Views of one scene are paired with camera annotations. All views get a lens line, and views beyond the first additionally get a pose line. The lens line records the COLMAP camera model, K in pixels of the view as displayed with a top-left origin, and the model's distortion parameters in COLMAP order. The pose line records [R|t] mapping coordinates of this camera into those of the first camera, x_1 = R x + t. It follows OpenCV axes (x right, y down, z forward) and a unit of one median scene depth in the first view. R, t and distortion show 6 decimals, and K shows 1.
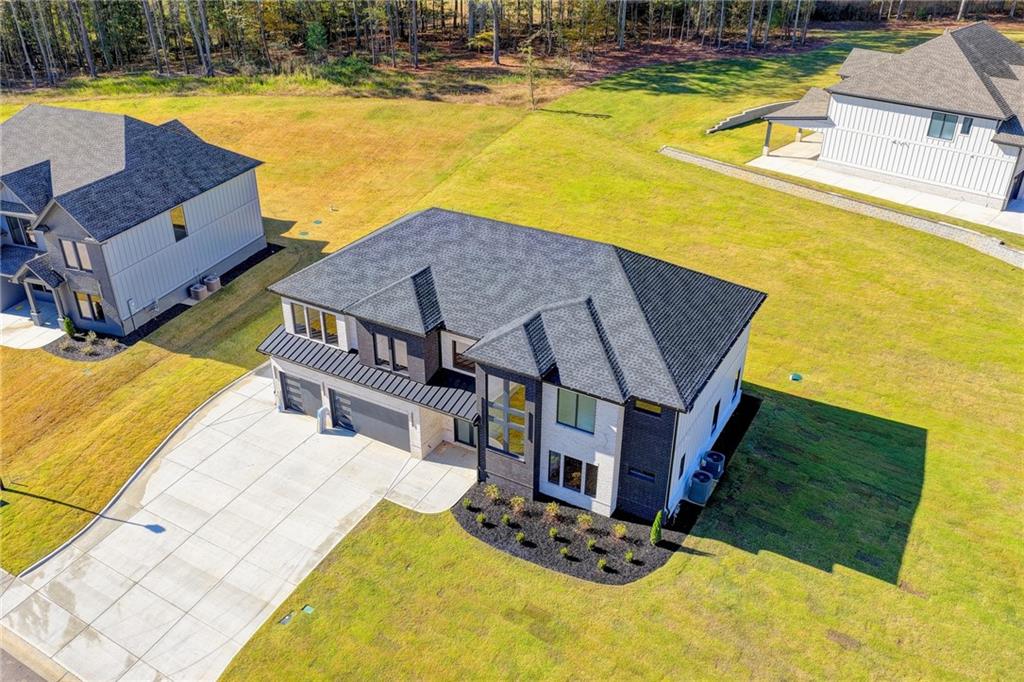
lens RADIAL K [[848.4, 0, 514.7], [0, 848.4, 346.3], [0, 0, 1]] dist [-0.004433, 0.022071]
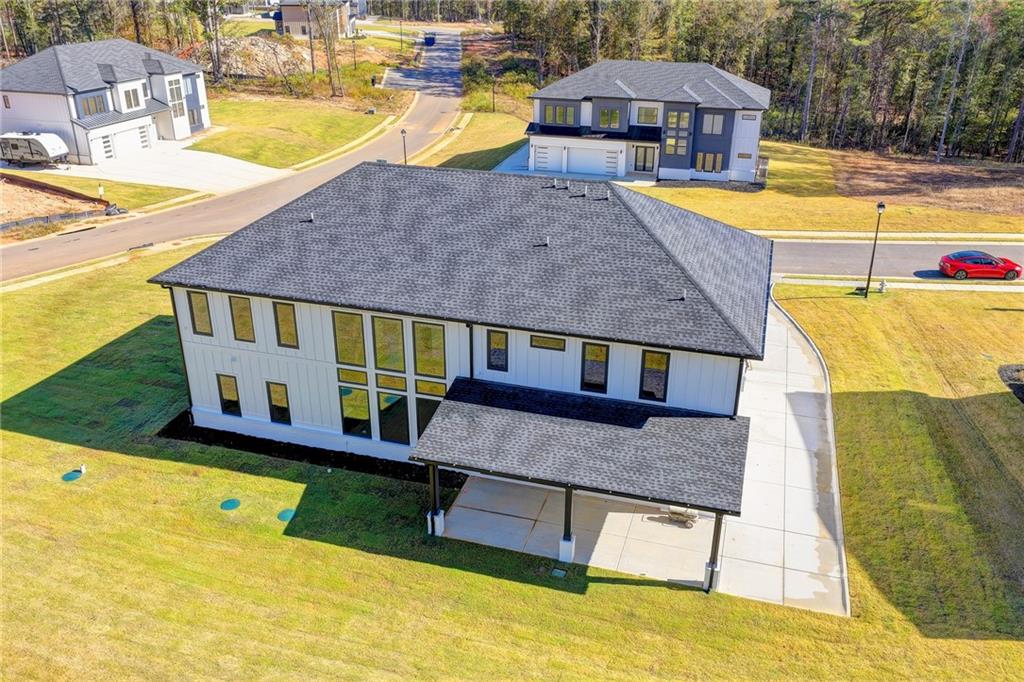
lens RADIAL K [[848.4, 0, 514.7], [0, 848.4, 346.3], [0, 0, 1]] dist [-0.004433, 0.022071]
pose [[-0.976387, 0.077248, -0.201746, 0.150824], [-0.117950, 0.591774, 0.797428, -0.701958], [0.180988, 0.802394, -0.568689, 1.631274]]
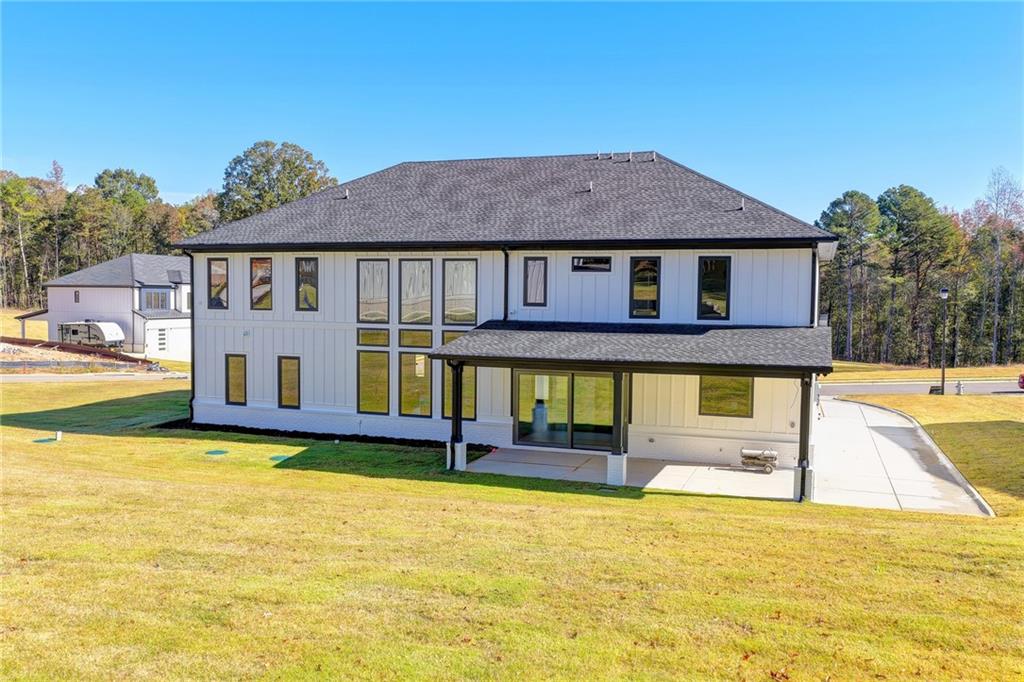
lens RADIAL K [[848.4, 0, 514.7], [0, 848.4, 346.3], [0, 0, 1]] dist [-0.004433, 0.022071]
pose [[-0.986394, -0.011011, -0.164030, 0.140779], [-0.097815, 0.841241, 0.531739, -0.421843], [0.132133, 0.540549, -0.830872, 1.784384]]
